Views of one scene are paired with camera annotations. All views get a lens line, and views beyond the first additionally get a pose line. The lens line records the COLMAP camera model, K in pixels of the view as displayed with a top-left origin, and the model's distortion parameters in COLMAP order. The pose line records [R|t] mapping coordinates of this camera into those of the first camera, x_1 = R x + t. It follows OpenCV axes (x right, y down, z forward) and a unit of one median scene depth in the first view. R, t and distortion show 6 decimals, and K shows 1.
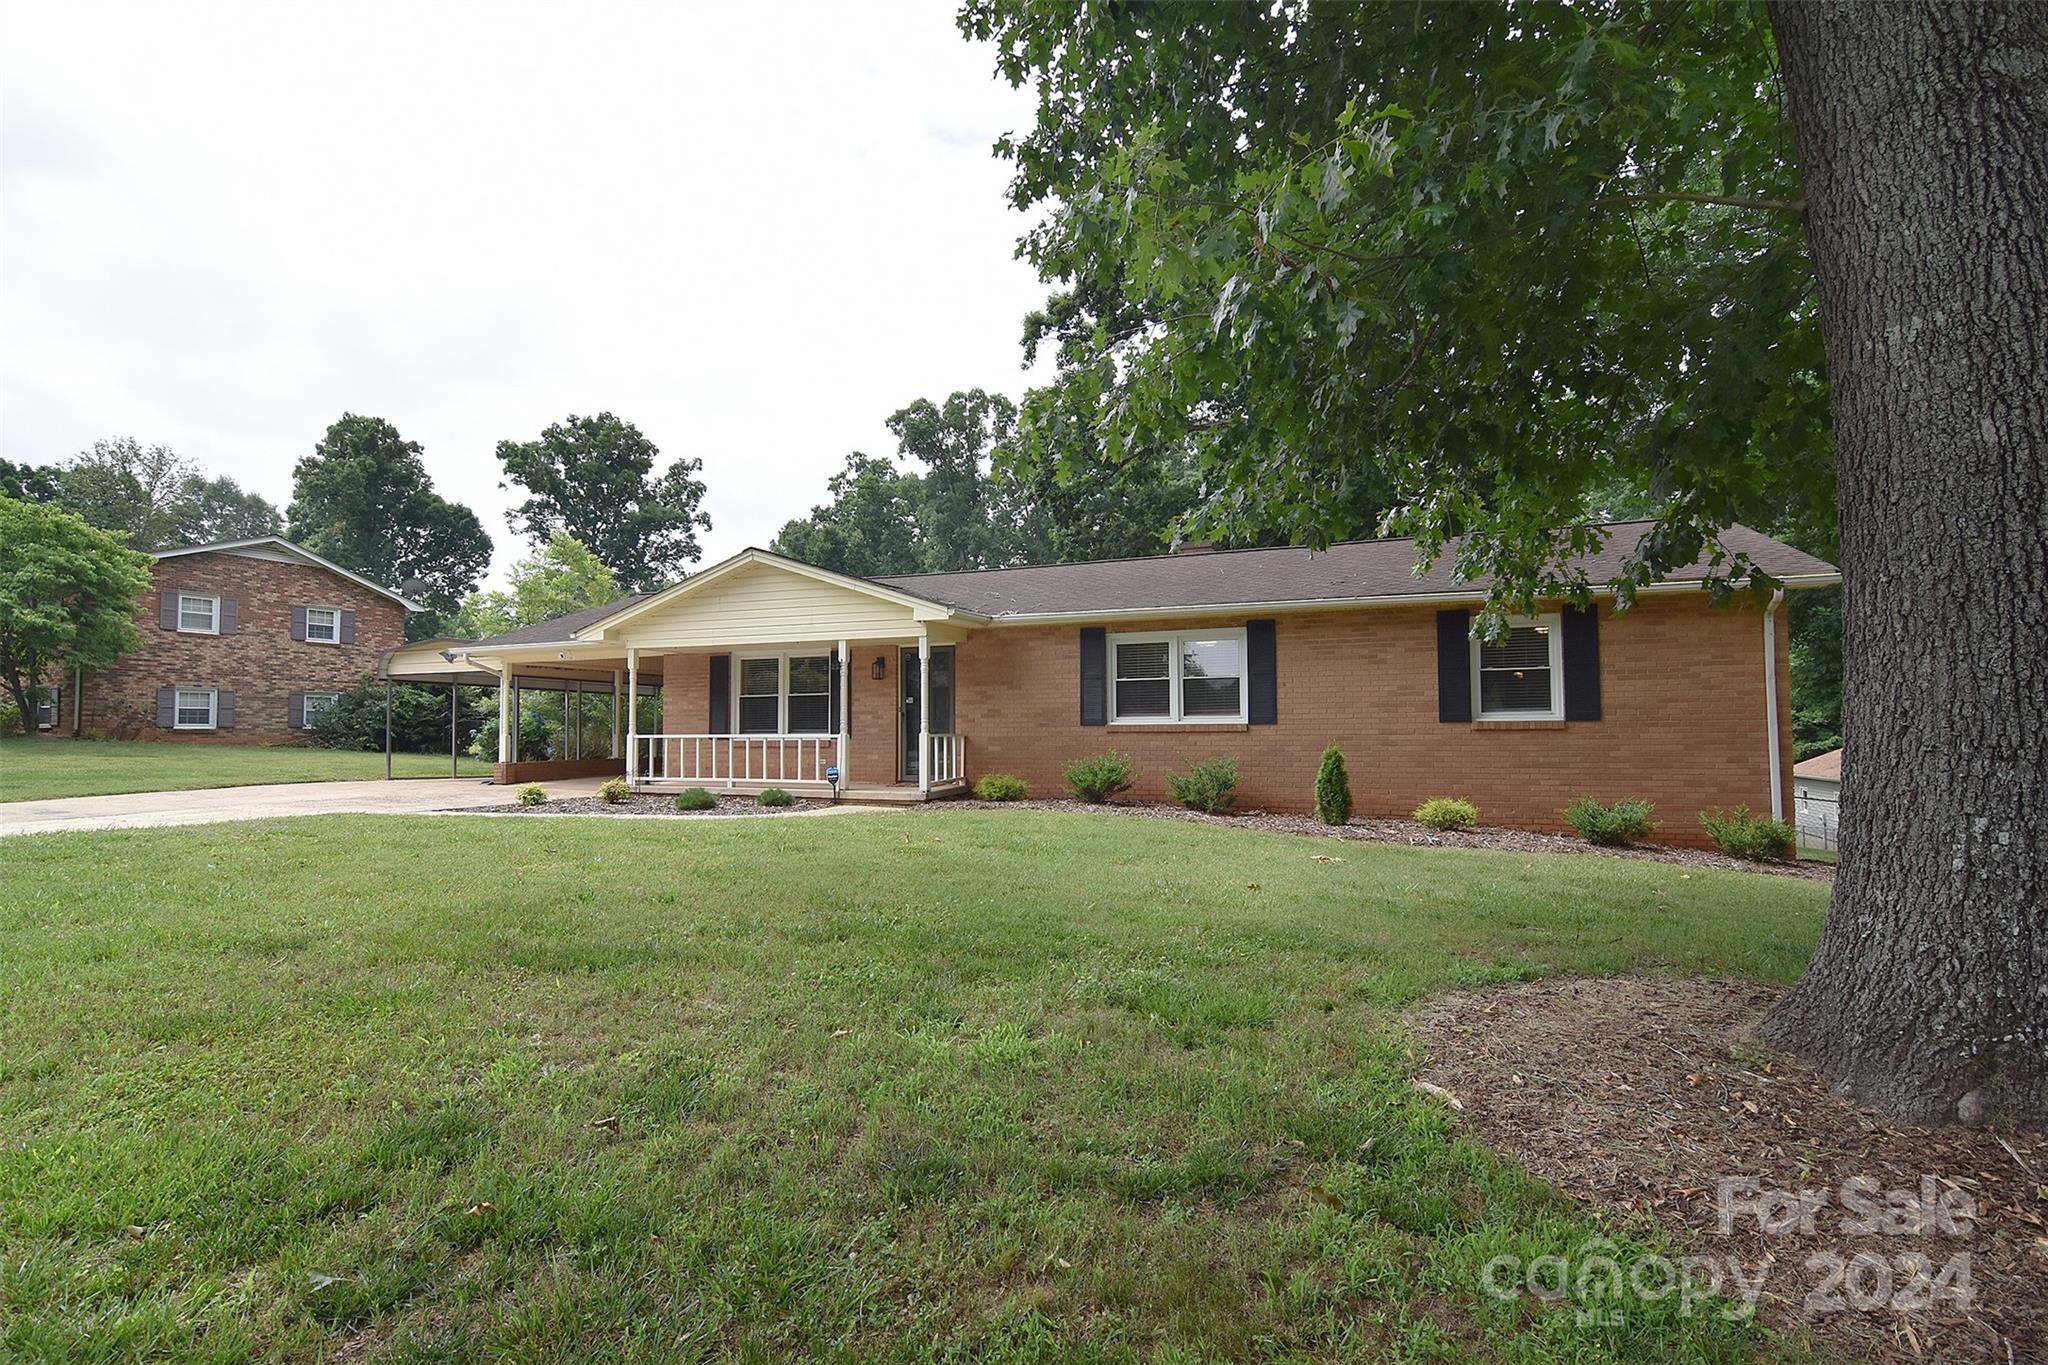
lens RADIAL K [[975.2, 0, 1087.2], [0, 975.2, 682.3], [0, 0, 1]] dist [-0.002160, -0.009510]
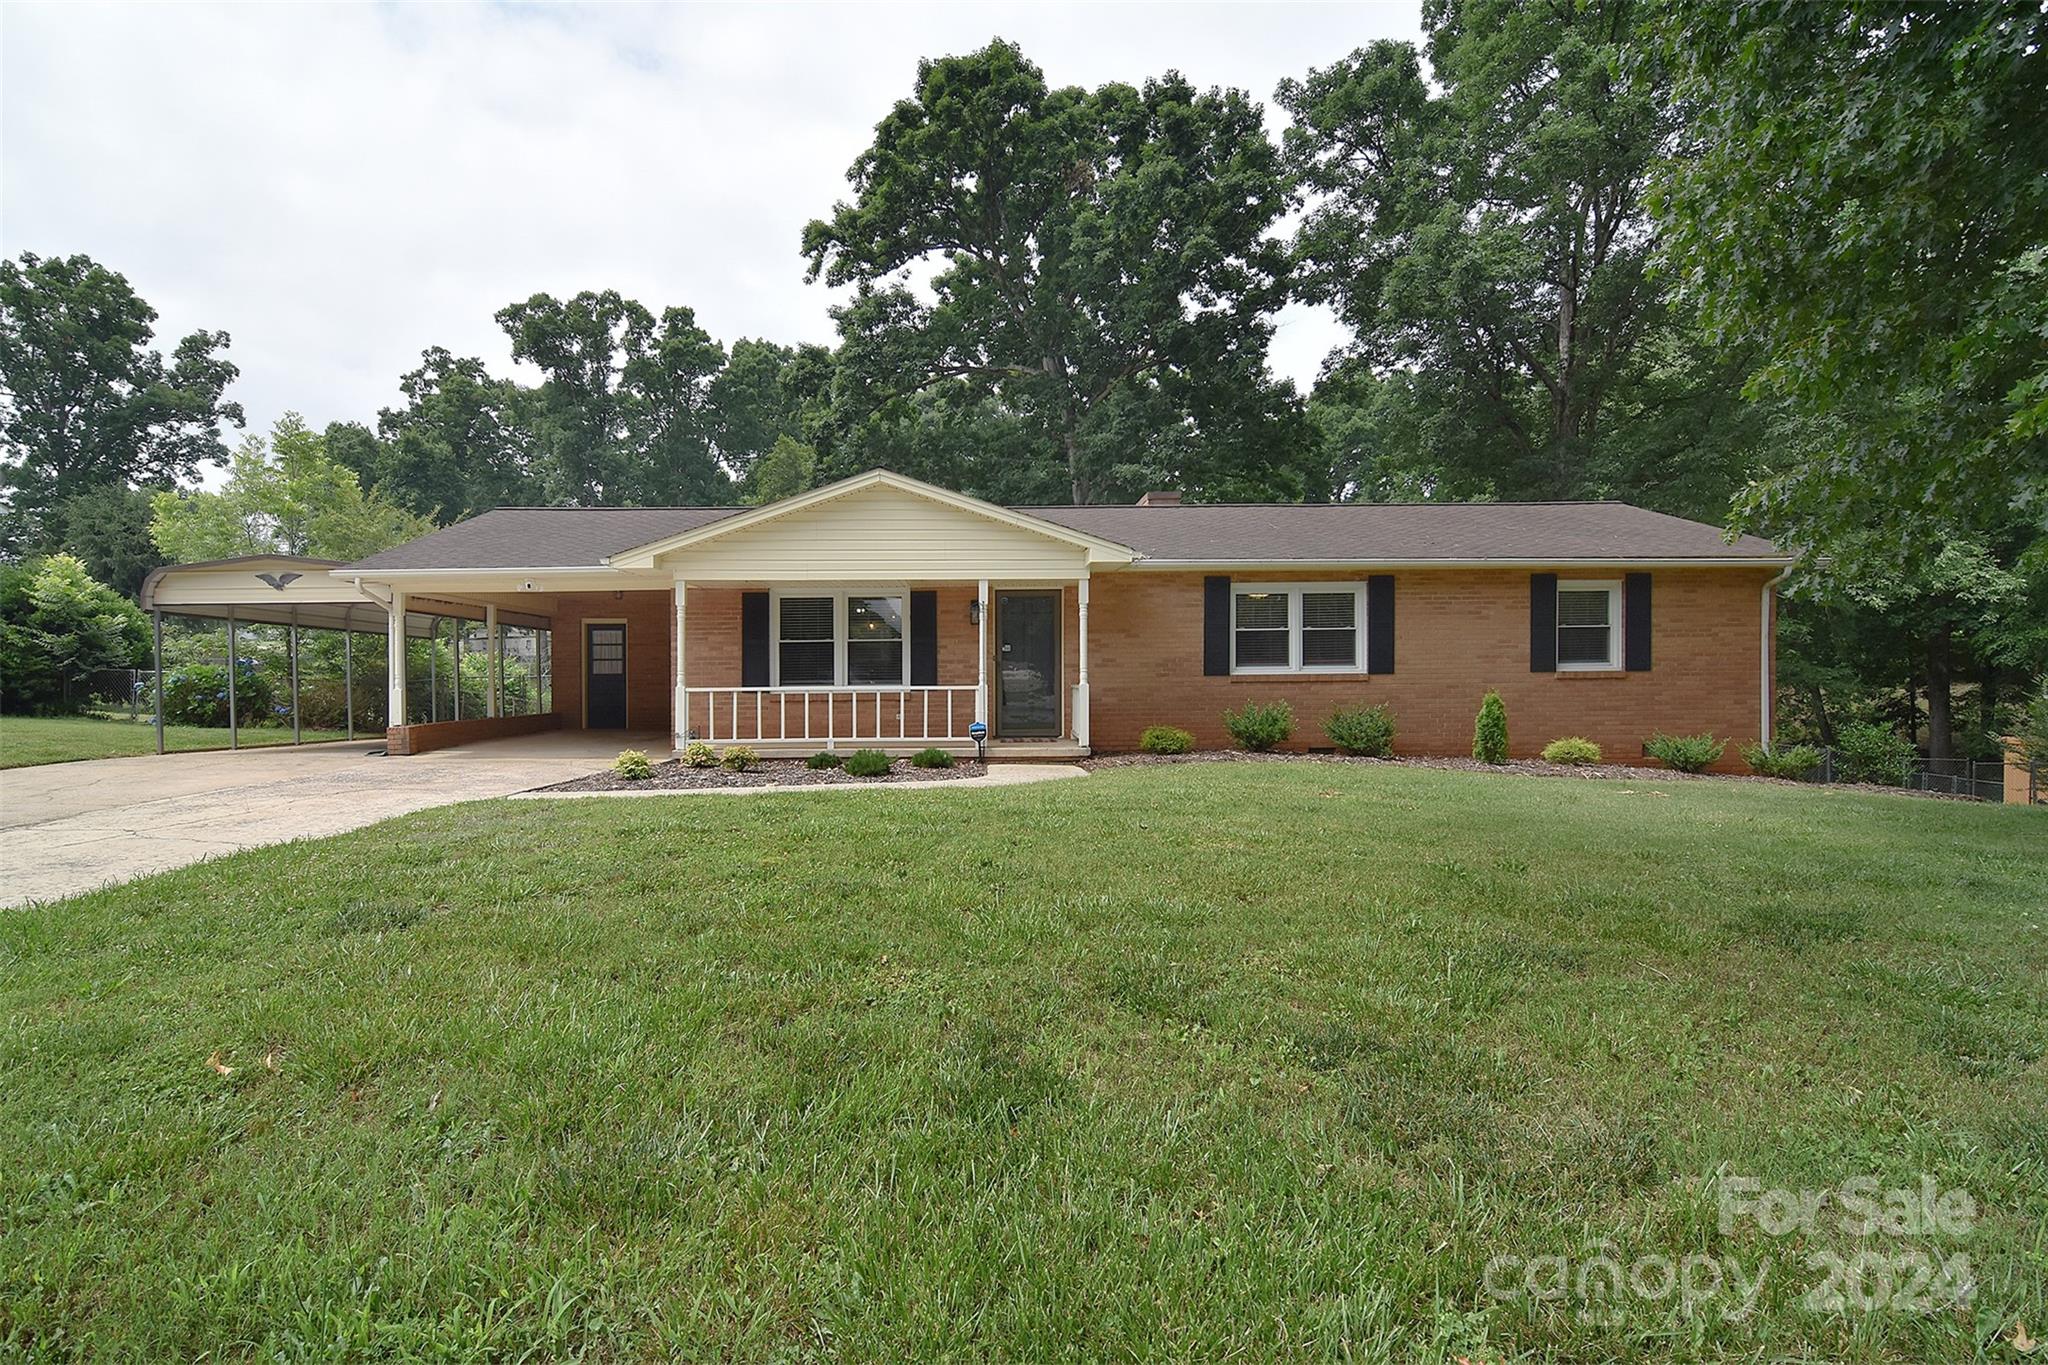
lens RADIAL K [[975.2, 0, 1087.2], [0, 975.2, 682.3], [0, 0, 1]] dist [-0.002160, -0.009510]
pose [[0.922968, -0.003579, 0.384859, -0.379218], [-0.015873, 0.998752, 0.047352, 0.004942], [-0.384549, -0.049814, 0.921760, 0.102303]]
